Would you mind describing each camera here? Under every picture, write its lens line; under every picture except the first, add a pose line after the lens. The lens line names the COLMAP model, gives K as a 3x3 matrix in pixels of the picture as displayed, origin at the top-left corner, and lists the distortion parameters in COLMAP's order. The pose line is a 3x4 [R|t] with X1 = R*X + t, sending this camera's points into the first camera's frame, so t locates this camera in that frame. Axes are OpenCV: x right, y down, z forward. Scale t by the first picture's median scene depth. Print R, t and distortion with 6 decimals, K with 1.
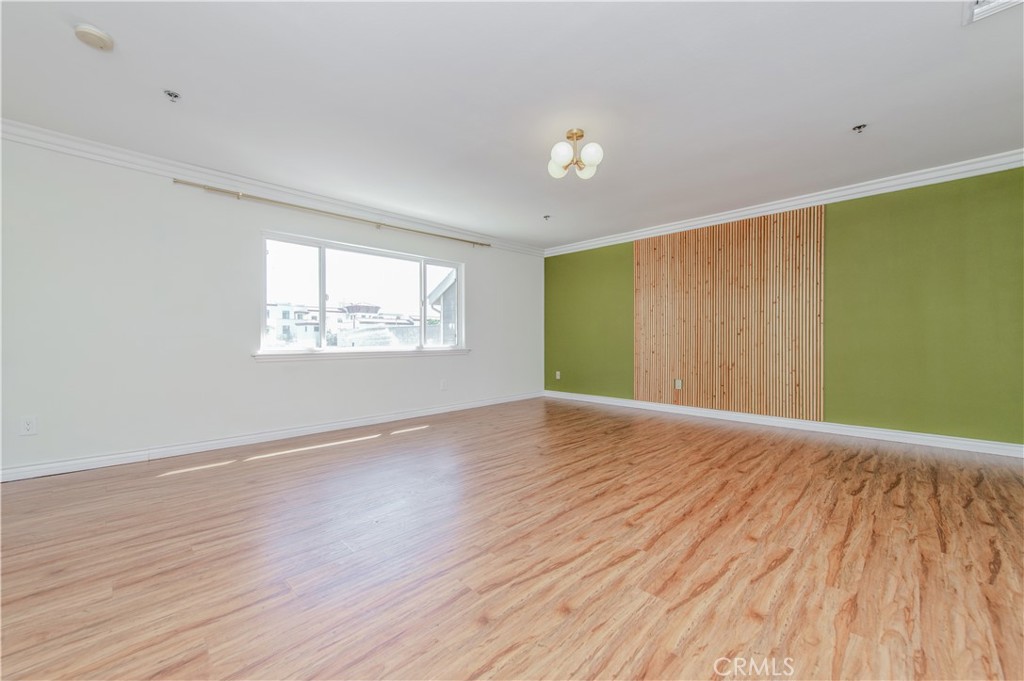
lens RADIAL K [[399.7, 0, 521.7], [0, 399.7, 343.2], [0, 0, 1]] dist [0.012452, -0.002301]
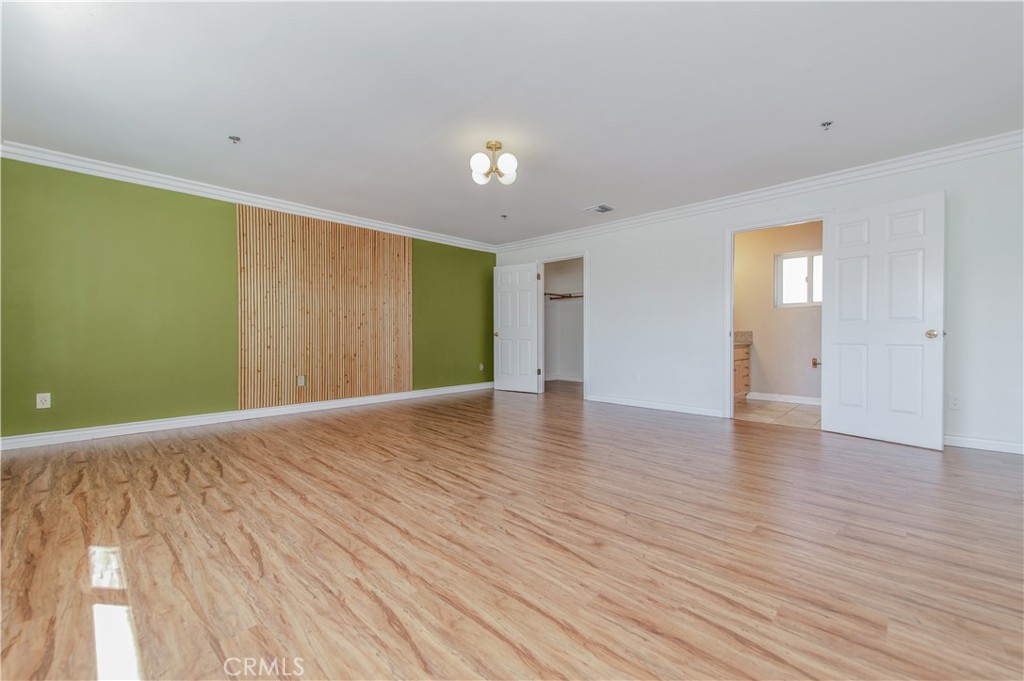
lens RADIAL K [[399.7, 0, 512.2], [0, 399.7, 344.6], [0, 0, 1]] dist [0.012452, -0.002301]
pose [[0.027397, -0.022689, 0.999367, -0.622146], [0.013162, 0.999664, 0.022335, 0.005440], [-0.999538, 0.012541, 0.027686, 0.586066]]
